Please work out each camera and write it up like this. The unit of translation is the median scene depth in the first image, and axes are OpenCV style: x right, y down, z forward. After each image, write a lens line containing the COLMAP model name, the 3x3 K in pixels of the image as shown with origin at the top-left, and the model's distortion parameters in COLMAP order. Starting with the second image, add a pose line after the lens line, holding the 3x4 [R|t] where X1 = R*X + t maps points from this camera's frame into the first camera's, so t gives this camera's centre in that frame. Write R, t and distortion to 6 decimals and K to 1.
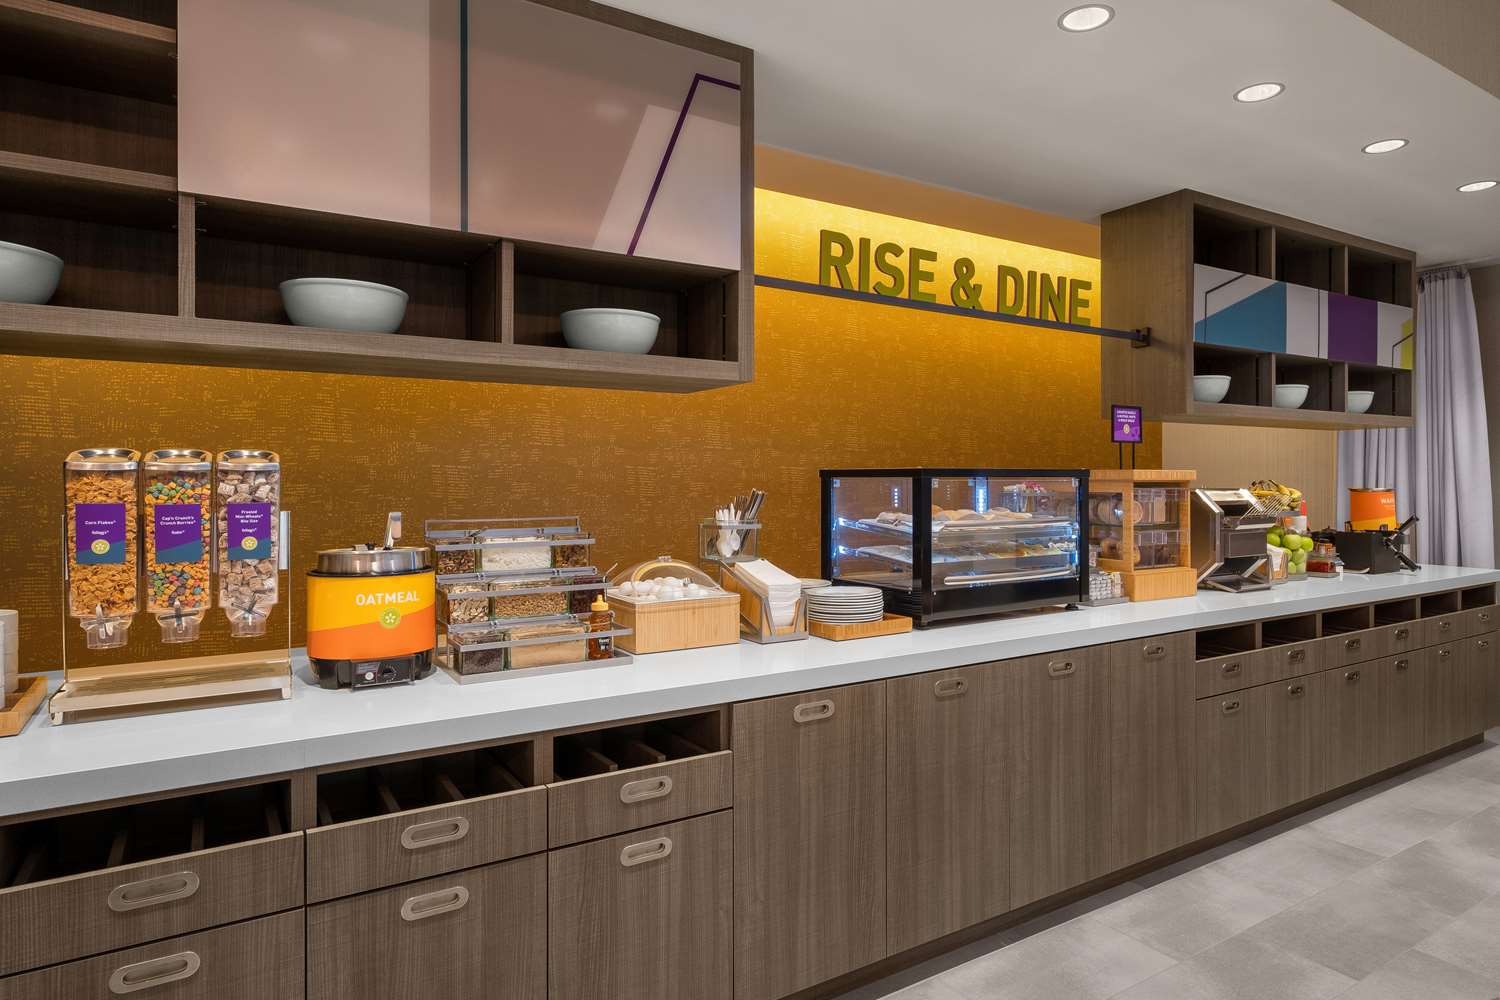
lens RADIAL K [[908.4, 0, 803.9], [0, 908.4, 485.1], [0, 0, 1]] dist [-0.003554, 0.000524]
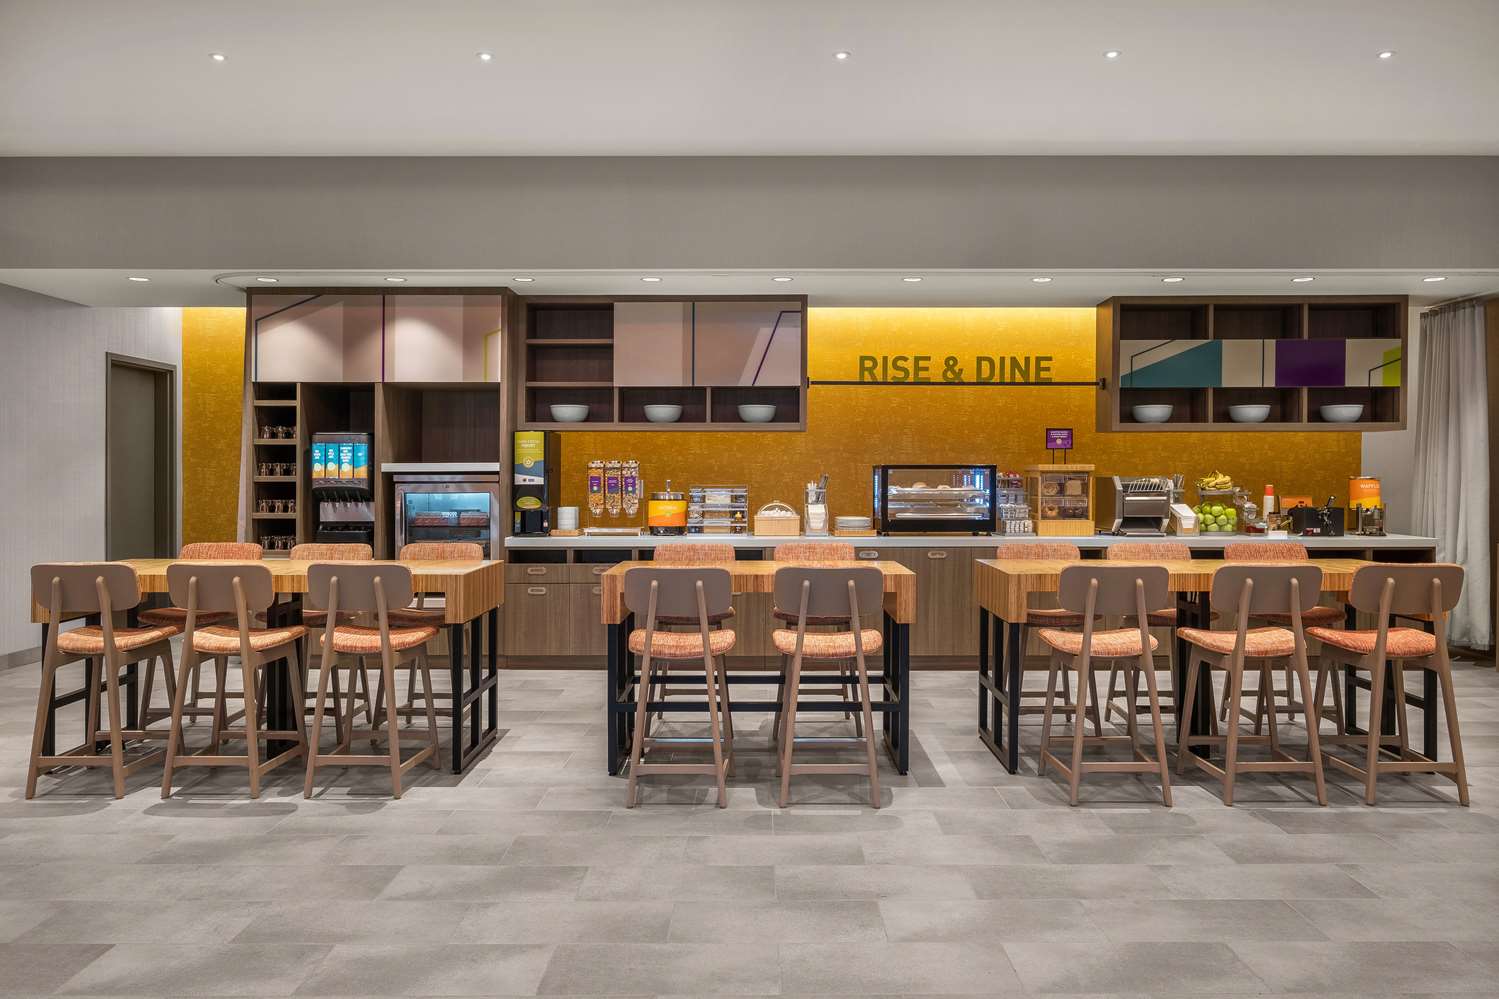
lens RADIAL K [[1136.5, 0, 749.5], [0, 1136.5, 499.5], [0, 0, 1]] dist [-0.000912, 0.006767]
pose [[0.827730, 0.013693, -0.560959, 1.429704], [-0.004854, 0.999840, 0.017244, 0.019758], [0.561106, -0.011551, 0.827664, -1.512022]]
